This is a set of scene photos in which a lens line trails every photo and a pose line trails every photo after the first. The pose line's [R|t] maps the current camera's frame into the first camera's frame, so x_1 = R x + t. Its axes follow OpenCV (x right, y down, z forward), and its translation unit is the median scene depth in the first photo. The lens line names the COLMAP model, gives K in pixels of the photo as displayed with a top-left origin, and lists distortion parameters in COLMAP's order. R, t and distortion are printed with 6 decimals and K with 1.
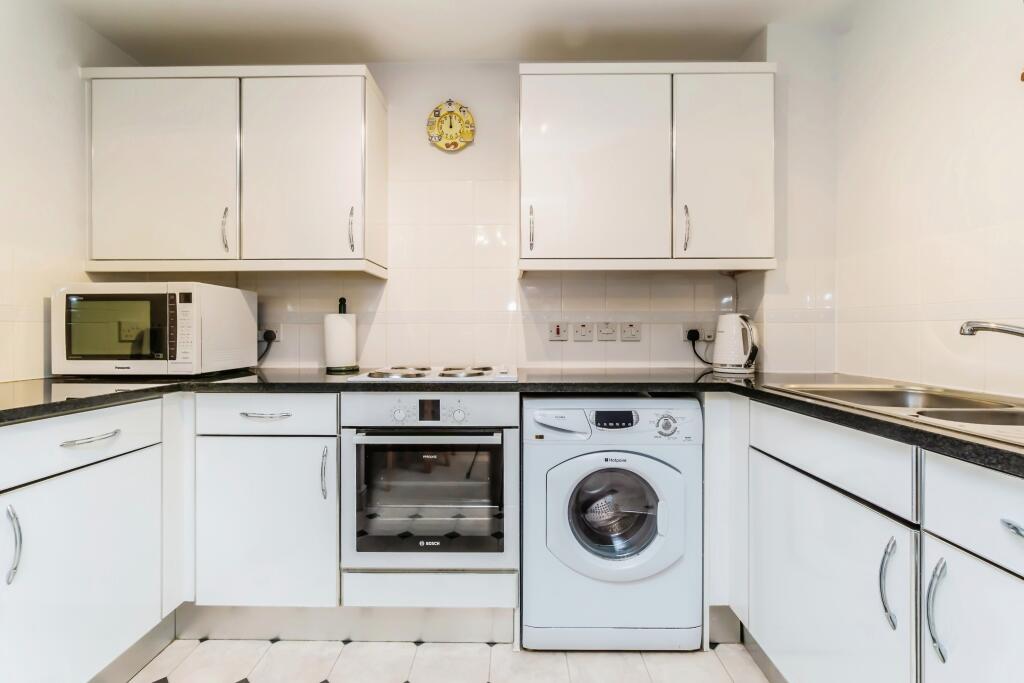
lens RADIAL K [[456.2, 0, 512.1], [0, 456.2, 336.6], [0, 0, 1]] dist [0.014262, 0.000079]
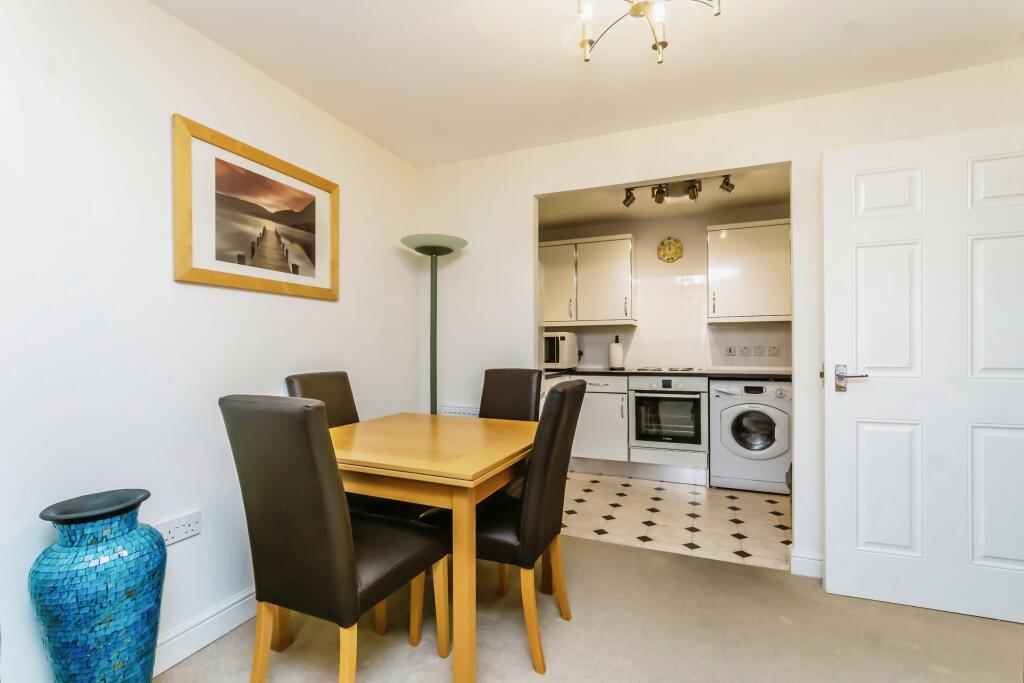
lens RADIAL K [[456.2, 0, 492.7], [0, 456.2, 348.4], [0, 0, 1]] dist [0.014262, 0.000079]
pose [[0.910879, -0.004410, -0.412649, -0.019048], [0.001039, 0.999964, -0.008391, -0.008712], [0.412671, 0.007214, 0.910851, -1.548241]]
